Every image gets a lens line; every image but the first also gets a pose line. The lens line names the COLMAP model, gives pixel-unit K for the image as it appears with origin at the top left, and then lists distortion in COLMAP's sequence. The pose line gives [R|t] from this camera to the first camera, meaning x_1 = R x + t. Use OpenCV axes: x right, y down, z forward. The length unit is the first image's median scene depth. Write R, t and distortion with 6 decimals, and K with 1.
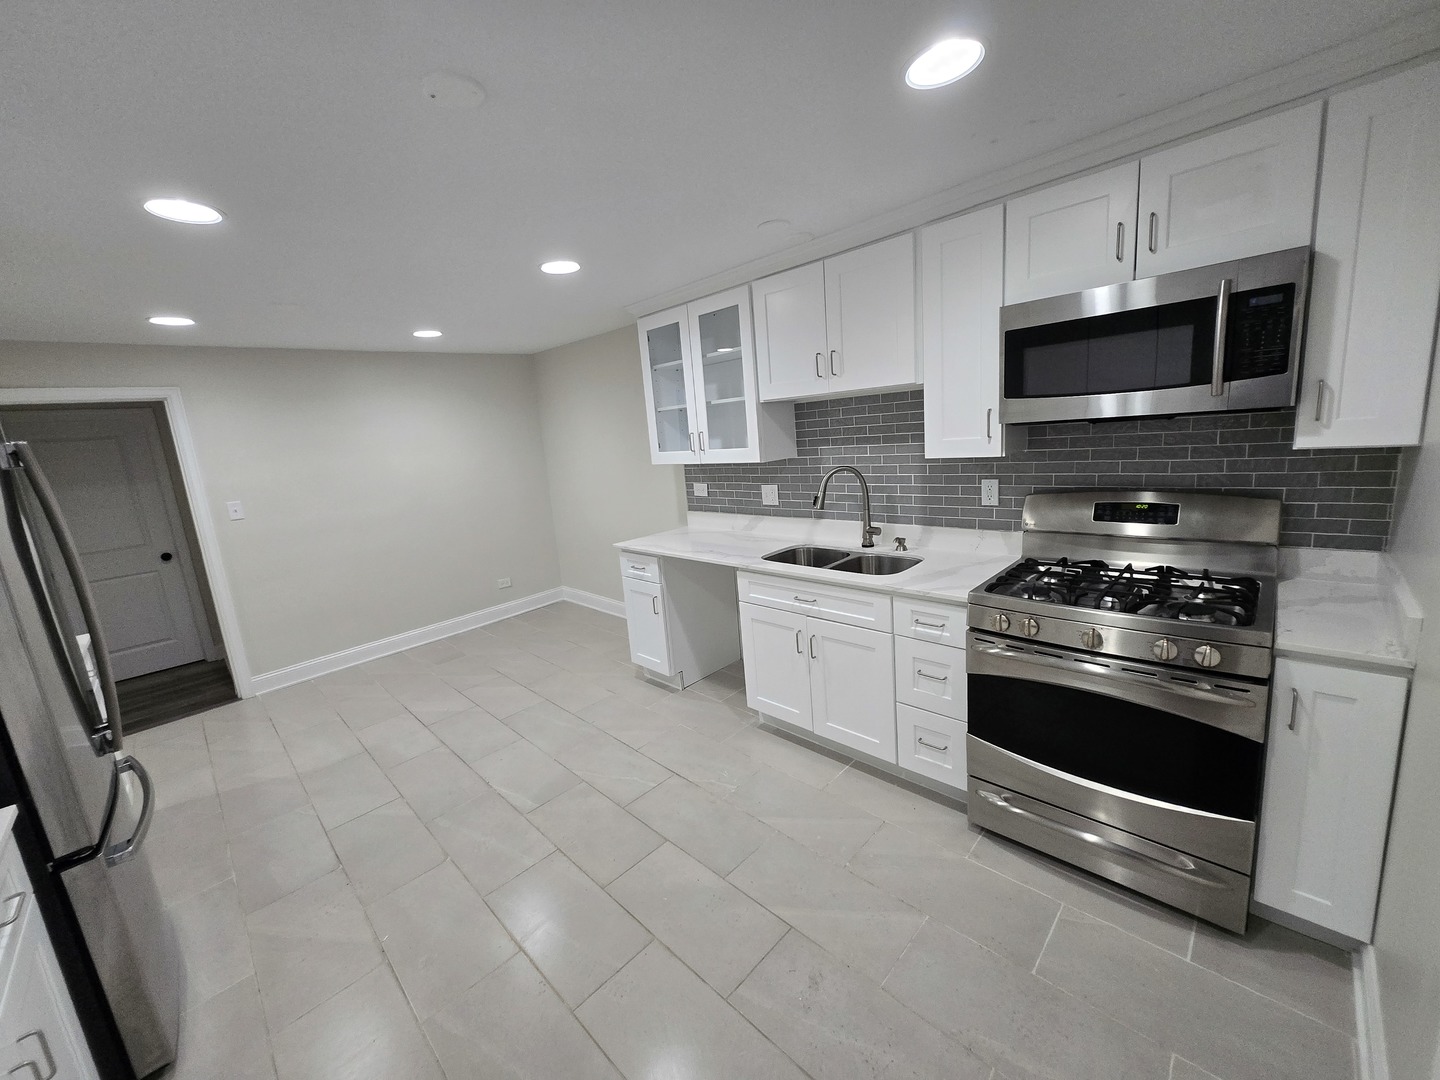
lens RADIAL K [[564.7, 0, 719.7], [0, 564.7, 529.1], [0, 0, 1]] dist [0.000884, 0.000202]
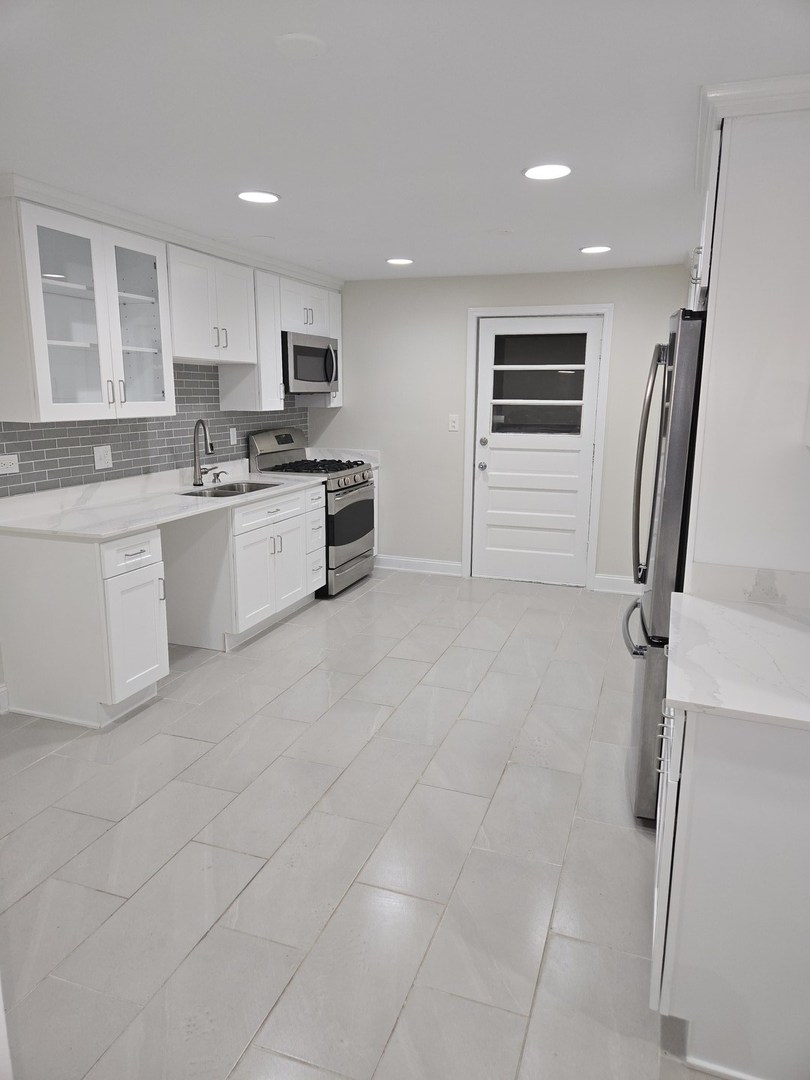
lens RADIAL K [[720.0, 0, 405.0], [0, 720.0, 540.0], [0, 0, 1]] dist [0.001777, -0.000464]
pose [[-0.428032, -0.104790, 0.897668, -1.270344], [0.187058, 0.961475, 0.201432, -0.081840], [-0.884194, 0.254135, -0.391940, 1.154189]]
